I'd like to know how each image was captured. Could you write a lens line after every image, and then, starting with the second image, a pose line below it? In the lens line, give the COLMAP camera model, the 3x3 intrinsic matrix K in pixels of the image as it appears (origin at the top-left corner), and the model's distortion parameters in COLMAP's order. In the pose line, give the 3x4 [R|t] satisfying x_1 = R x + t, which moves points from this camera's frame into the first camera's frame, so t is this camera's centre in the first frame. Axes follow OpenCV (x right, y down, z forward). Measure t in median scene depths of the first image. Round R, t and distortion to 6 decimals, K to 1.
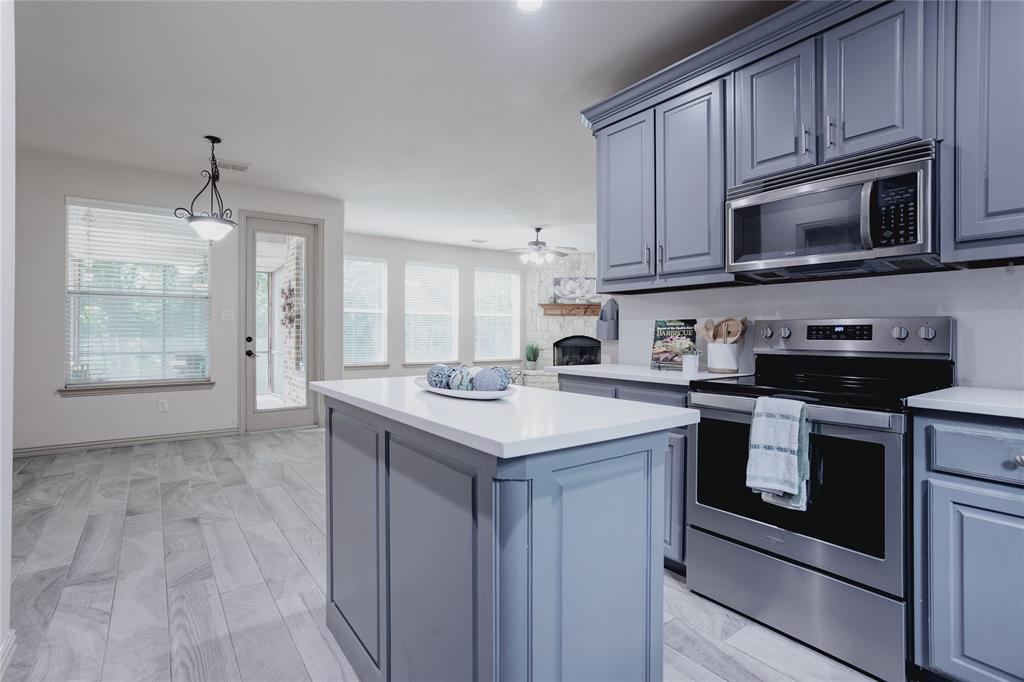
lens RADIAL K [[506.0, 0, 512.1], [0, 506.0, 332.5], [0, 0, 1]] dist [-0.017143, 0.011579]
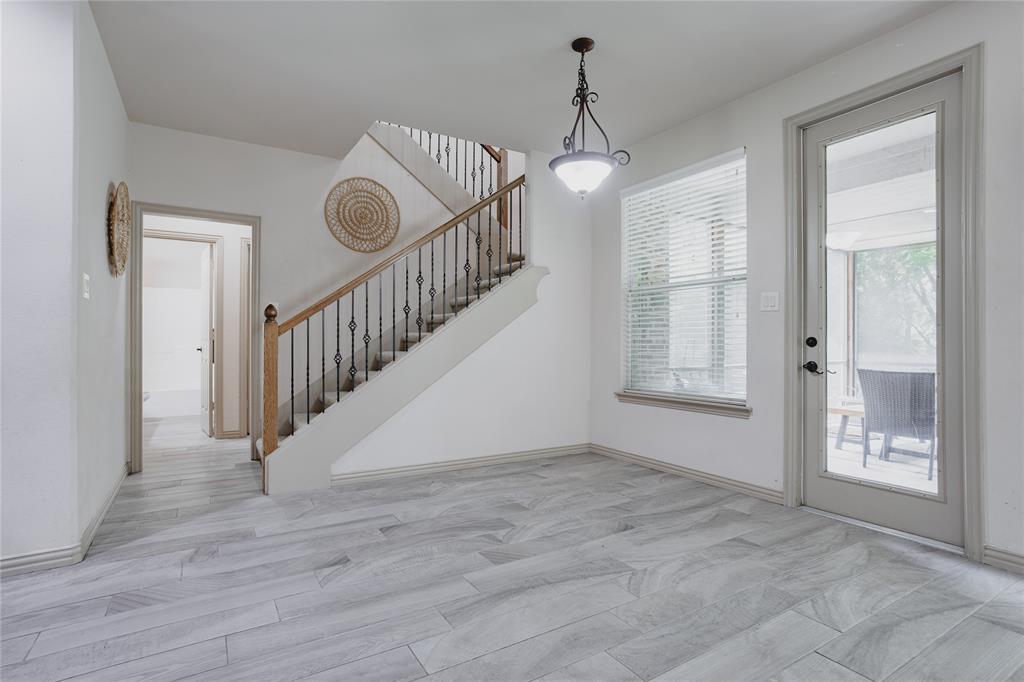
lens RADIAL K [[506.0, 0, 490.0], [0, 506.0, 333.4], [0, 0, 1]] dist [-0.017143, 0.011579]
pose [[-0.106104, -0.022506, -0.994100, 0.037930], [-0.004903, 0.999744, -0.022110, 0.010515], [0.994343, 0.002528, -0.106188, 0.399833]]
